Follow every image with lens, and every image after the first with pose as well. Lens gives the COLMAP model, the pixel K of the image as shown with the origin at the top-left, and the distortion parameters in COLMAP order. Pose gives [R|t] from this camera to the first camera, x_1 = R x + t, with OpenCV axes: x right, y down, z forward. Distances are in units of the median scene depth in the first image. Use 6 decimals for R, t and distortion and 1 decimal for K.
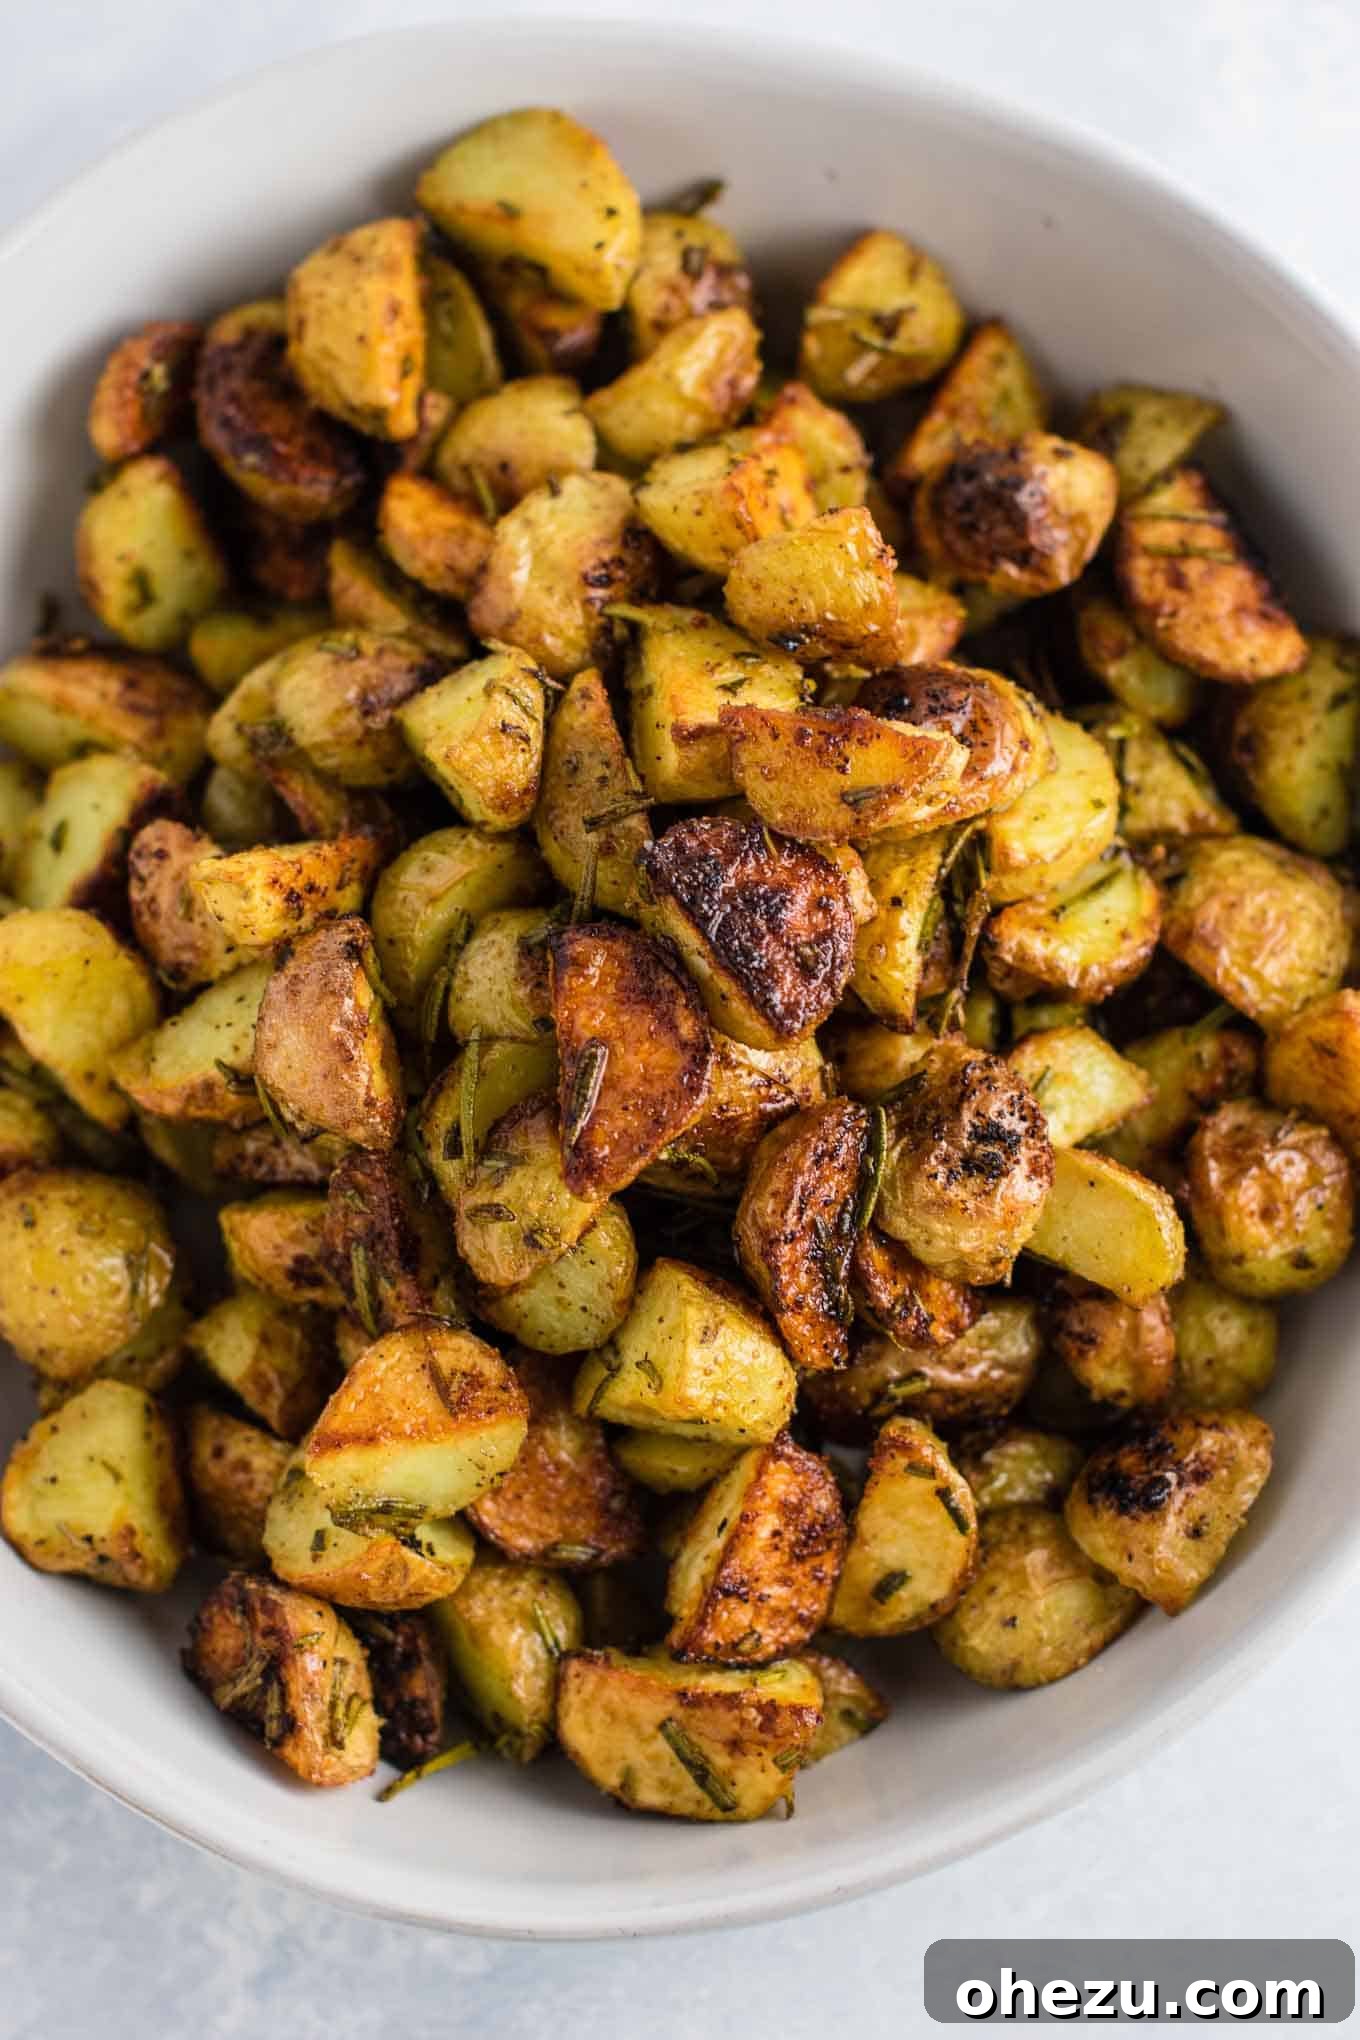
lens RADIAL K [[4747.4, 0, 680.0], [0, 4747.4, 1020.0], [0, 0, 1]] dist [-0.247950, 0.483871]
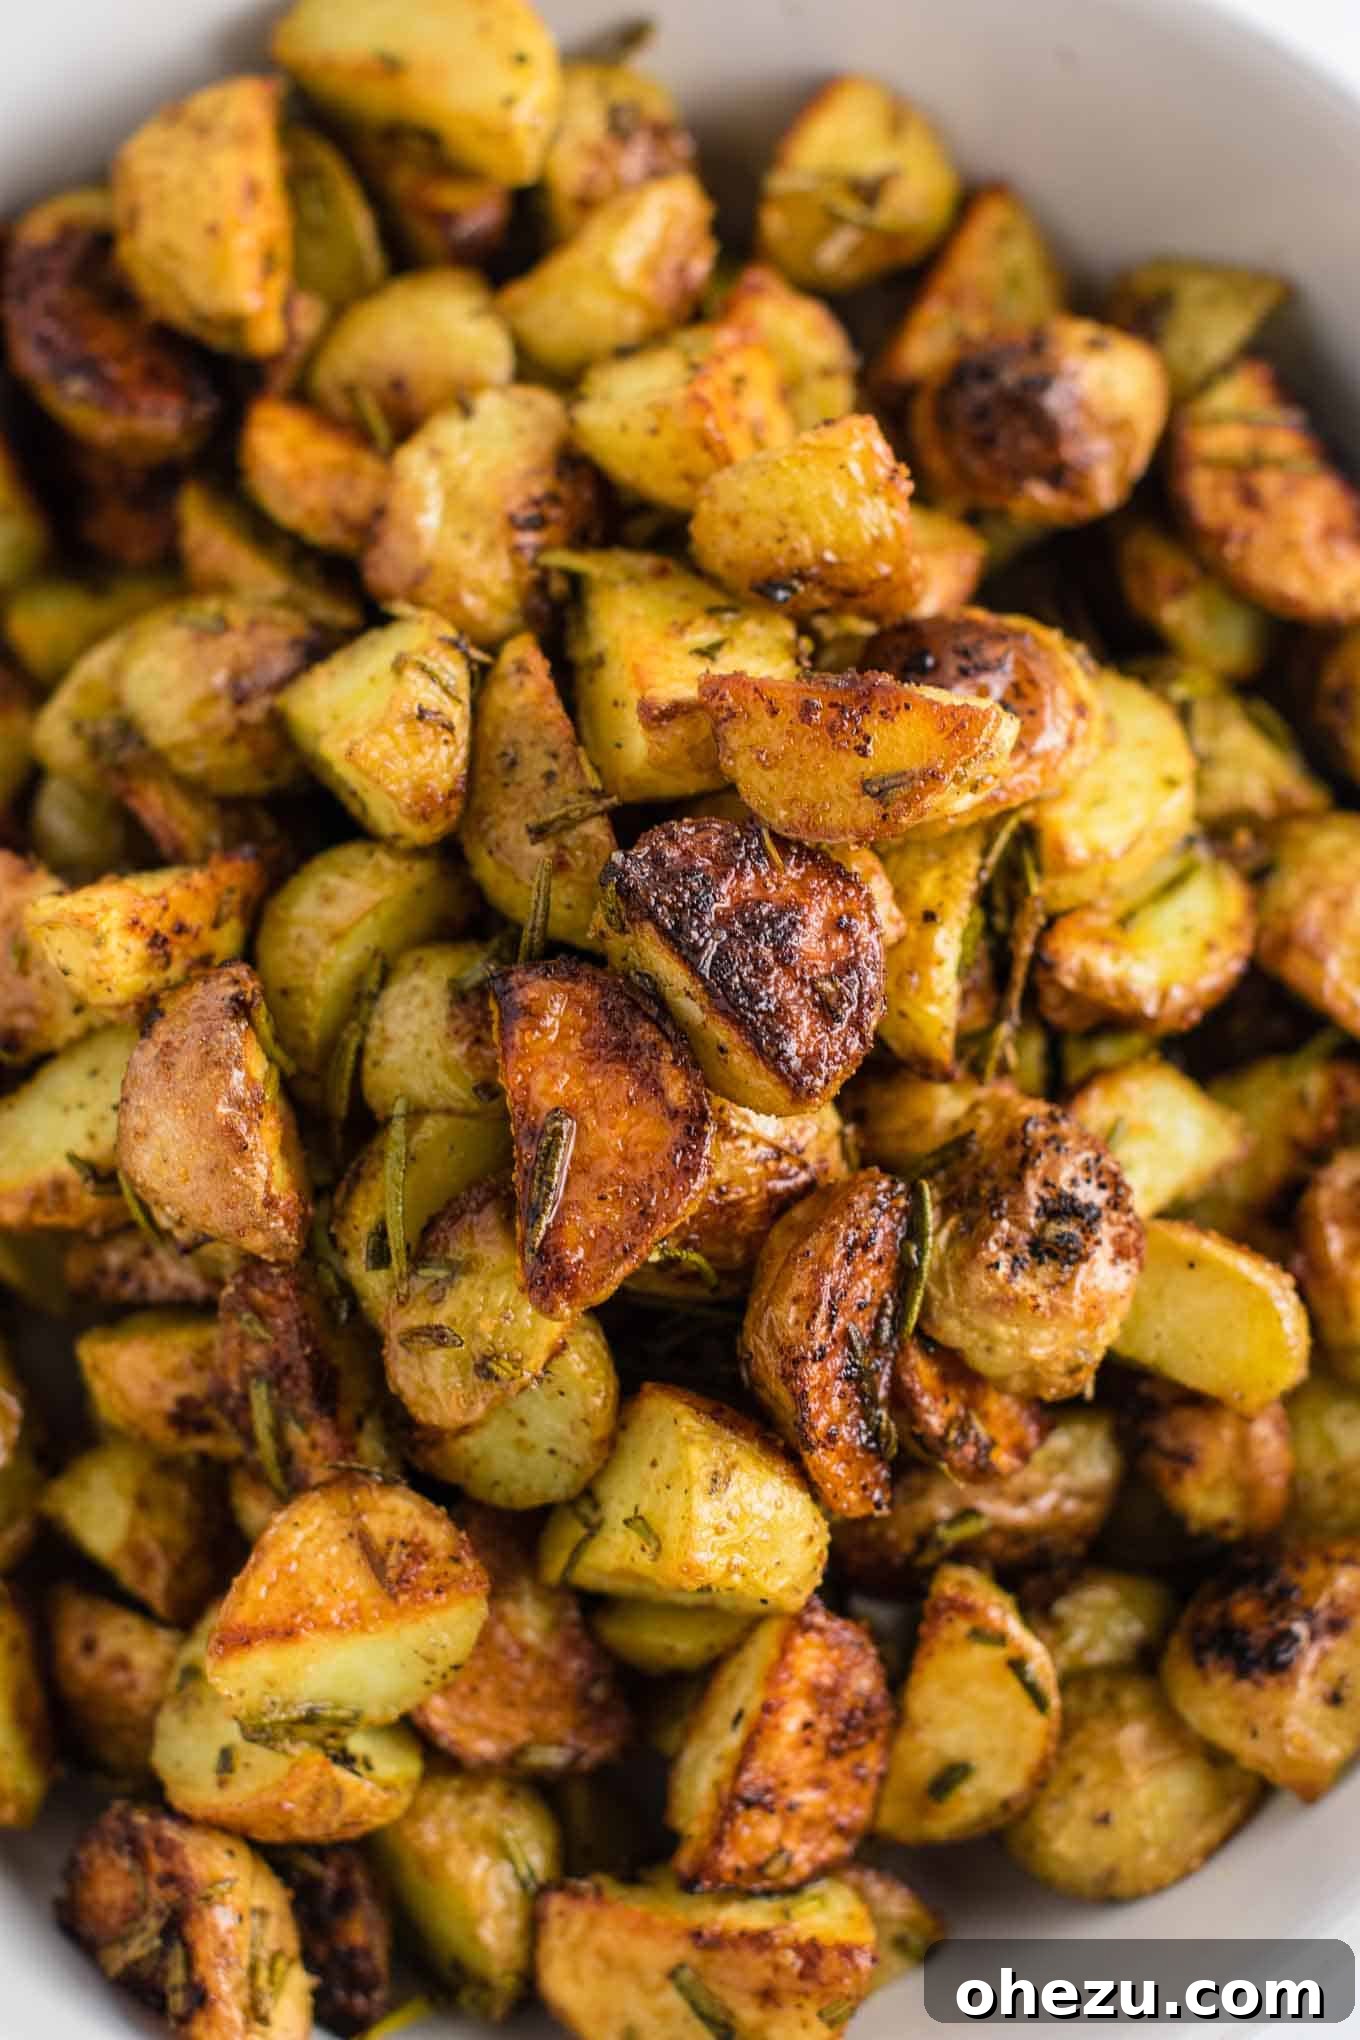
lens RADIAL K [[4851.1, 0, 680.0], [0, 4851.1, 1020.0], [0, 0, 1]] dist [-0.242467, 0.295647]
pose [[0.998210, -0.039945, 0.044511, -0.031504], [0.039759, 0.999197, 0.005052, -0.013380], [-0.044678, -0.003274, 0.998996, 0.198190]]
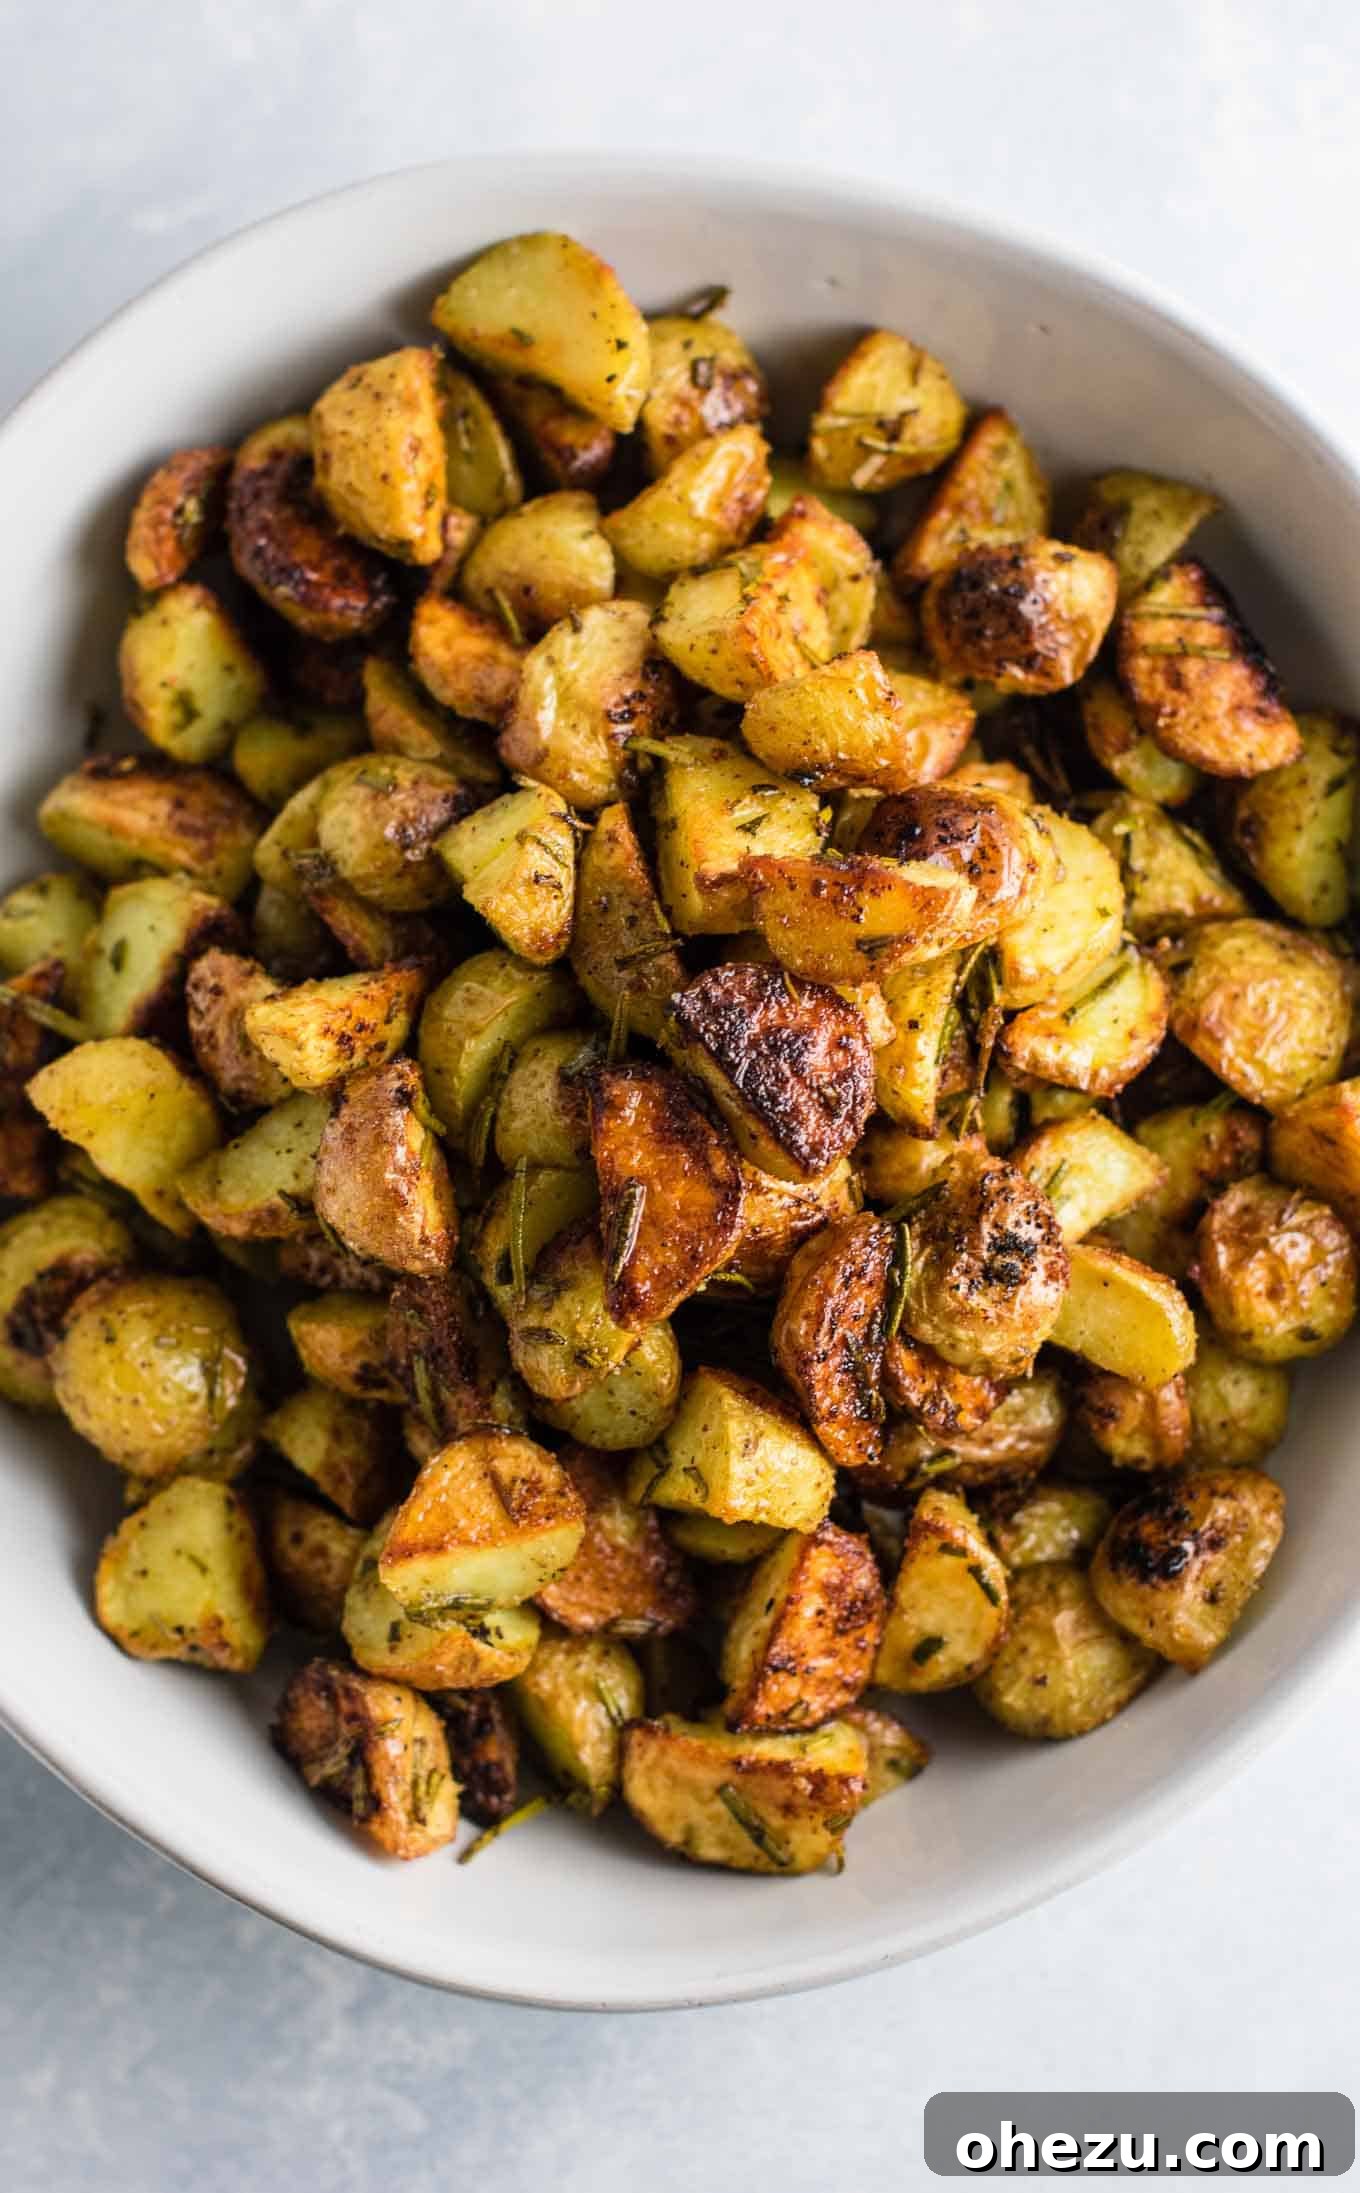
lens RADIAL K [[5018.3, 0, 618.2], [0, 5018.3, 1098.0], [0, 0, 1]] dist [-0.203261, -0.039641]
pose [[0.998934, -0.034744, -0.030391, 0.013045], [0.038112, 0.992239, 0.118359, -0.141812], [0.026043, -0.119391, 0.992506, -0.112093]]
